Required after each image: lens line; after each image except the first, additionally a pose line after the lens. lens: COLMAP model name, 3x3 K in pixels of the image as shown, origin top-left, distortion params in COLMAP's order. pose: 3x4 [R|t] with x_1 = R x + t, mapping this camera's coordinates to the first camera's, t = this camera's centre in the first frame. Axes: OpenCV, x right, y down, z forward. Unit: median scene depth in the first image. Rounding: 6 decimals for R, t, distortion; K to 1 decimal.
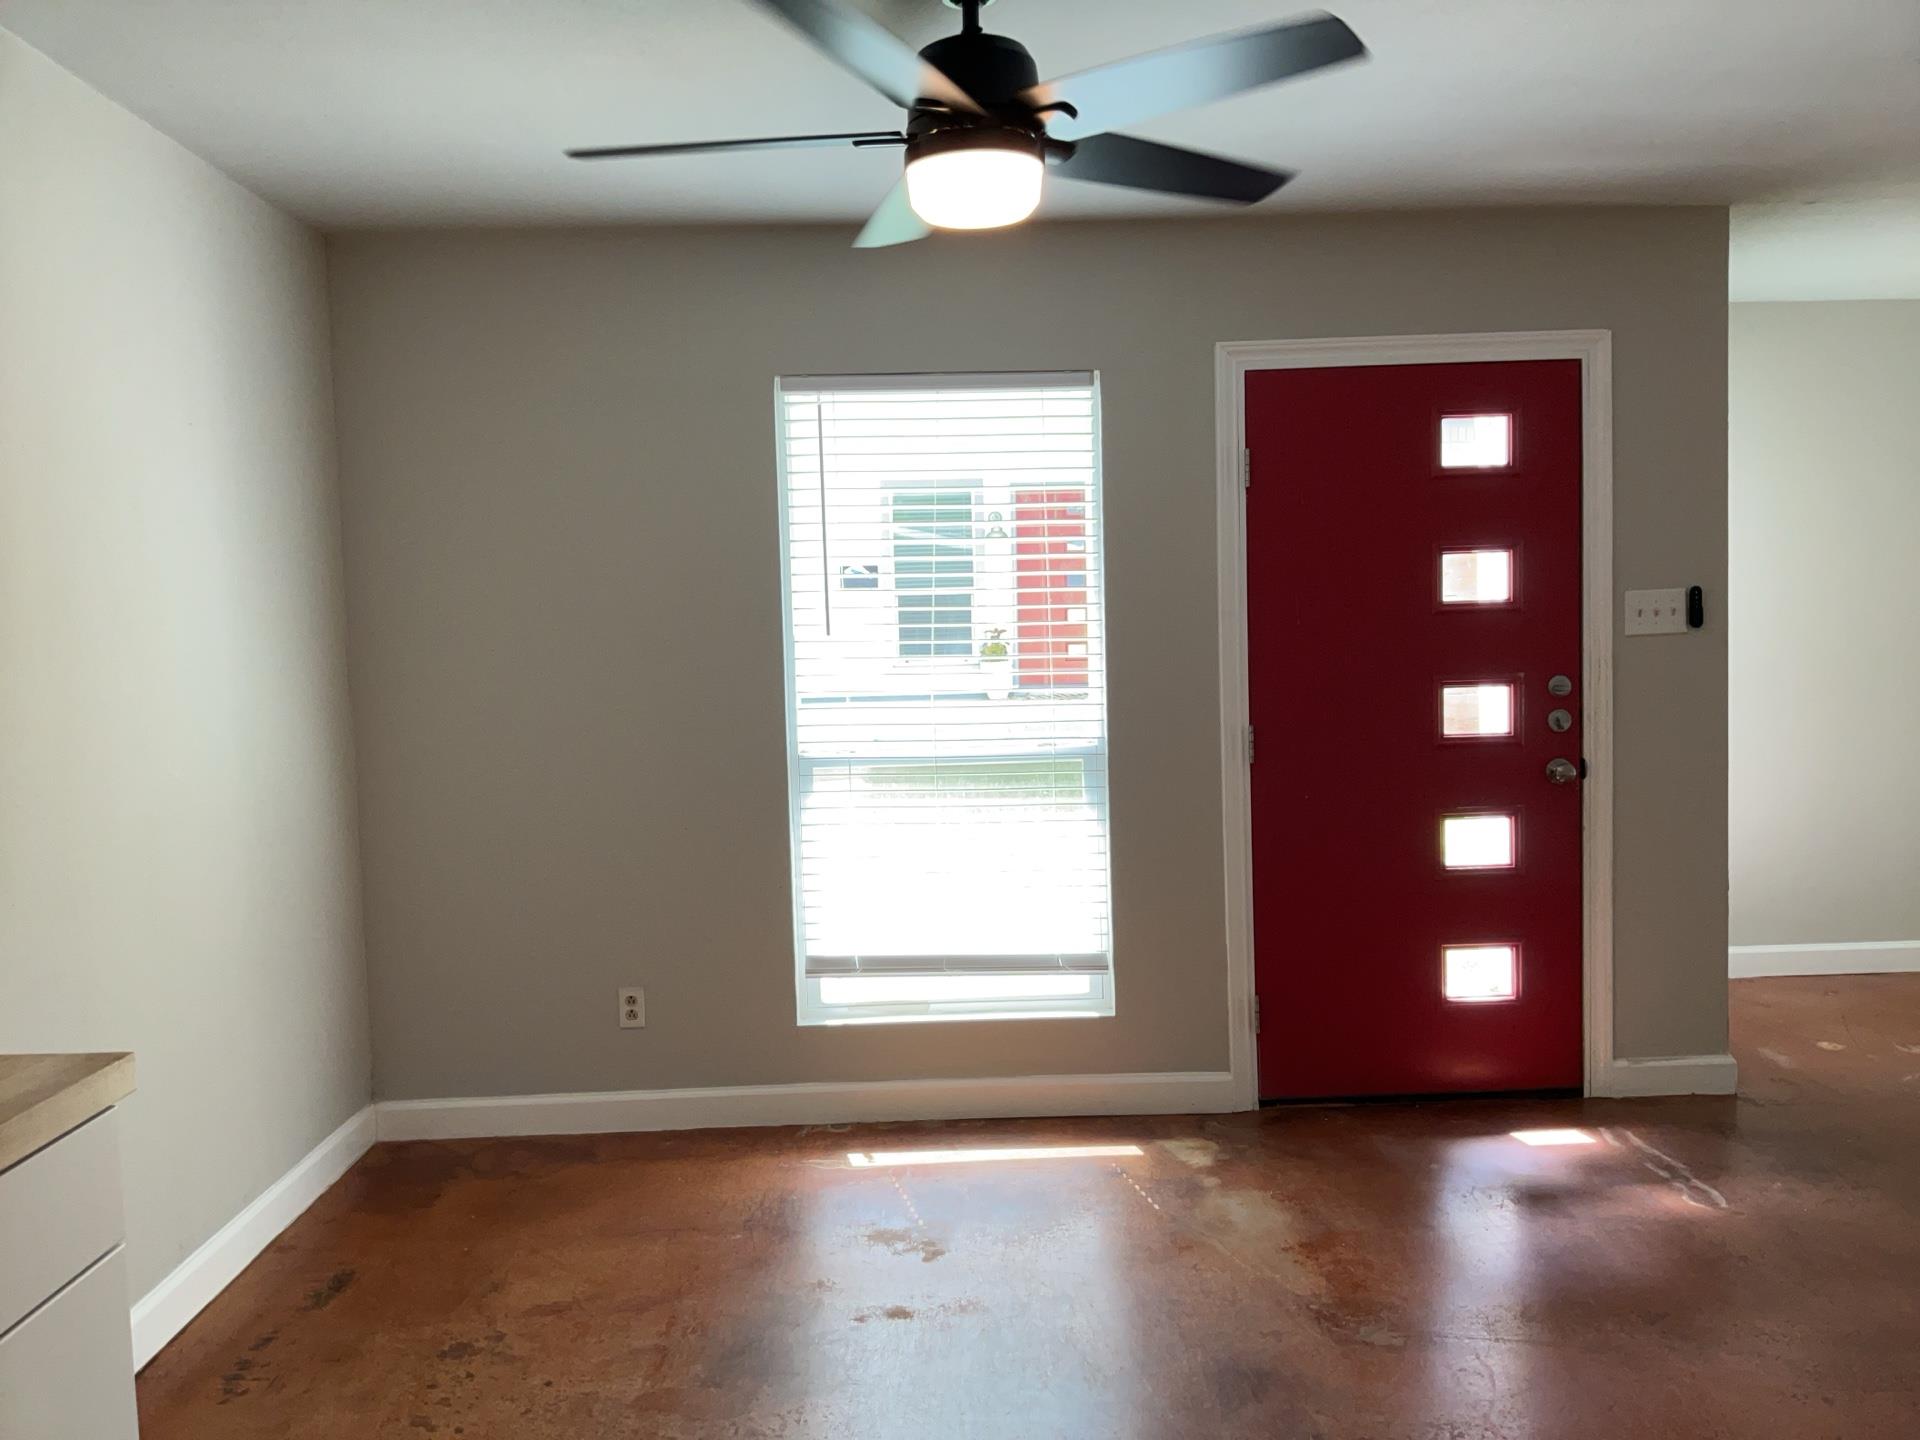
lens RADIAL K [[1511.9, 0, 954.9], [0, 1511.9, 719.5], [0, 0, 1]] dist [0.027876, -0.003682]
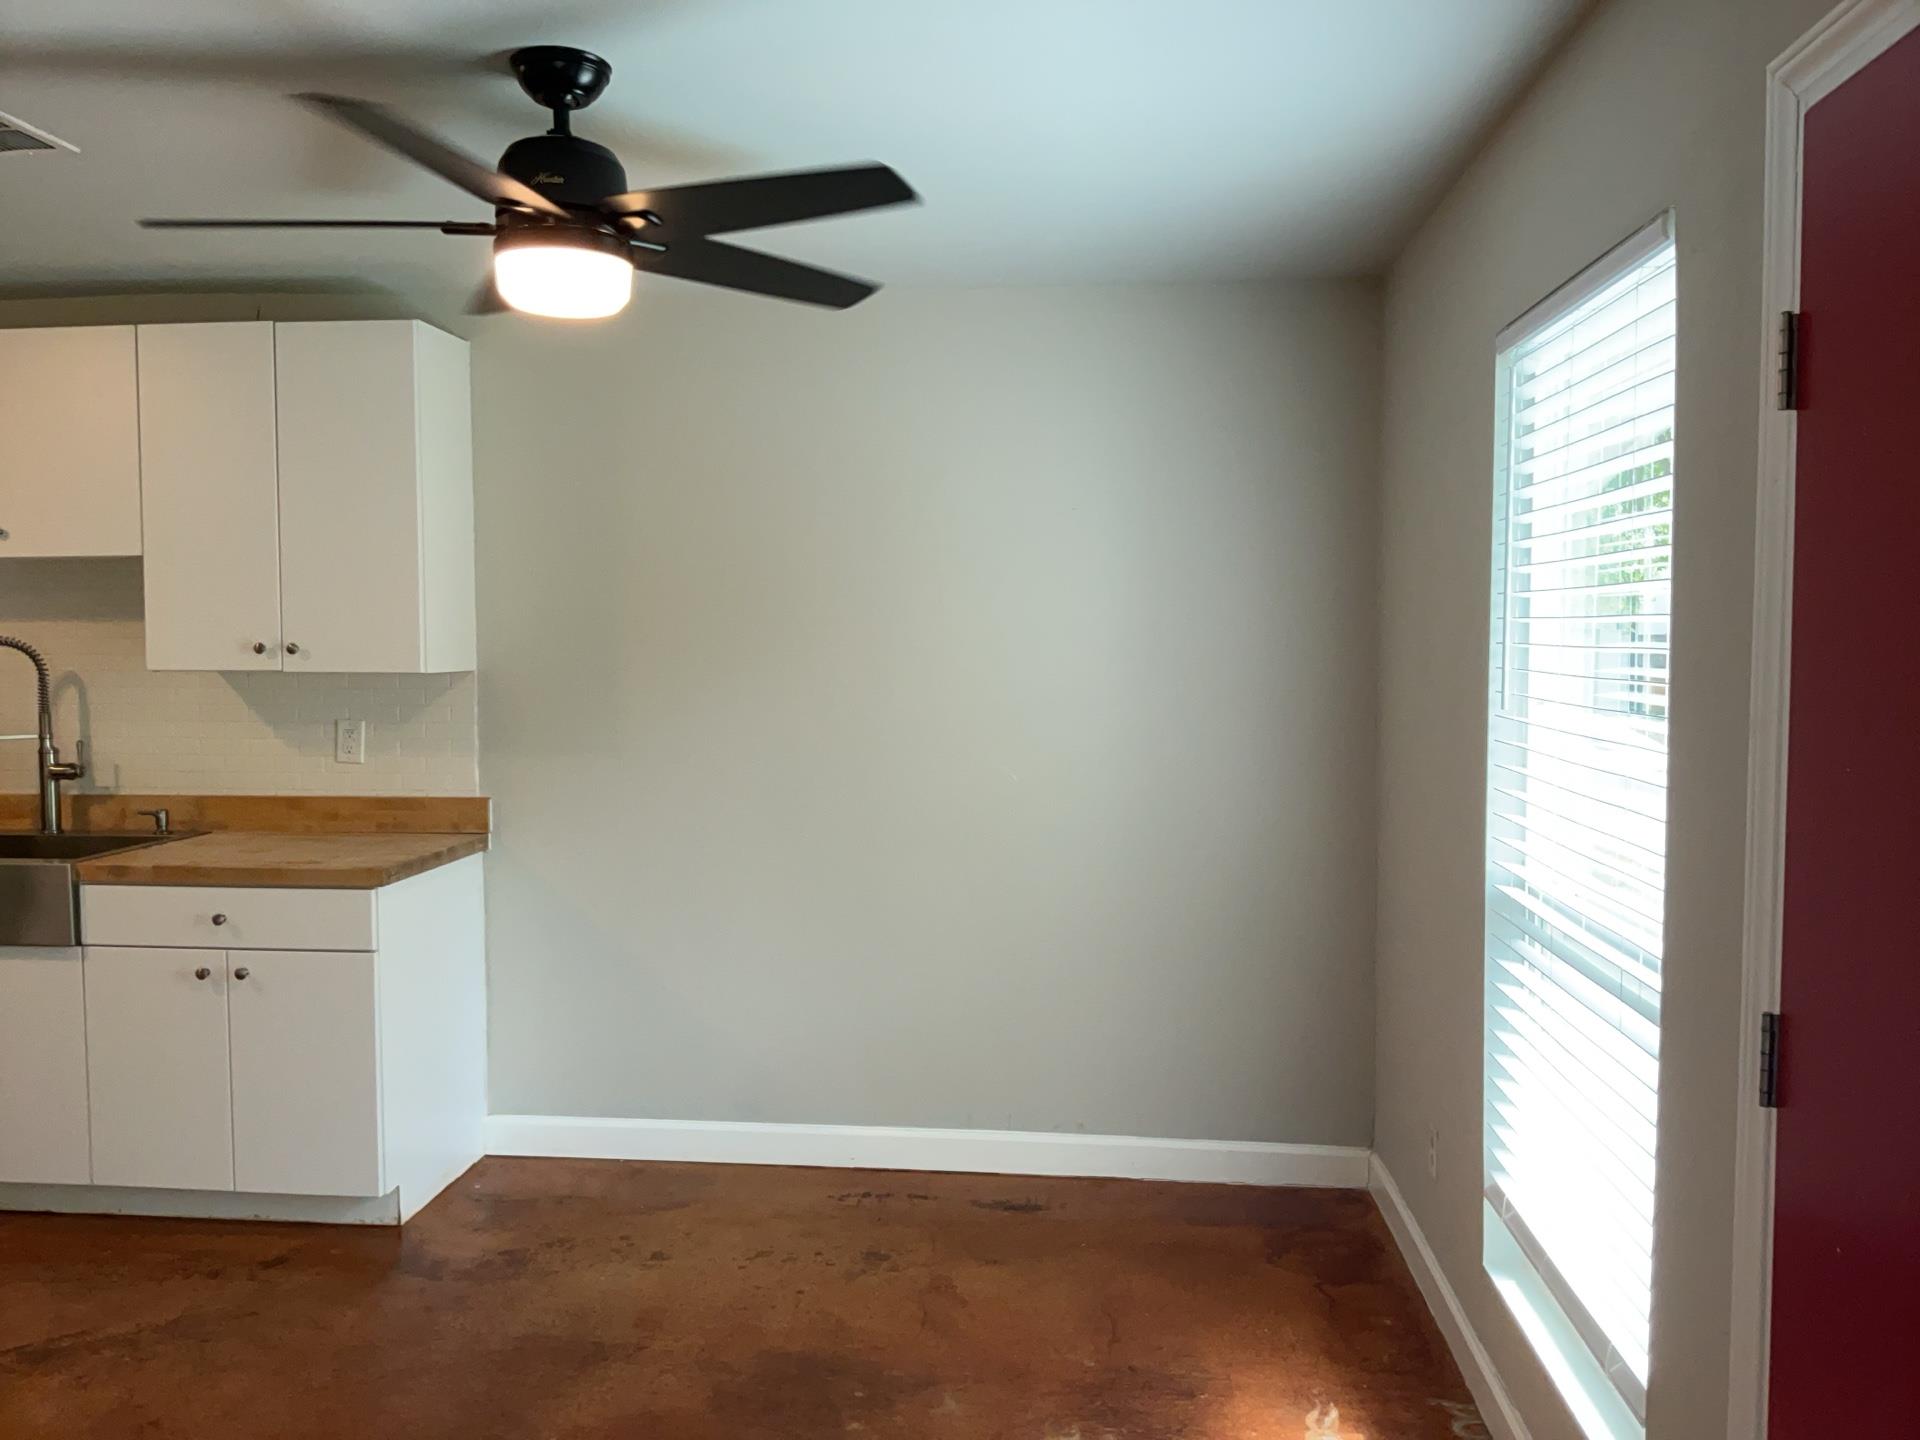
lens RADIAL K [[1511.9, 0, 959.2], [0, 1511.9, 716.3], [0, 0, 1]] dist [0.027876, -0.003682]
pose [[-0.110583, 0.075614, -0.990986, 0.793632], [-0.061039, 0.994703, 0.082709, -0.121742], [0.991991, 0.069635, -0.105382, 1.076290]]
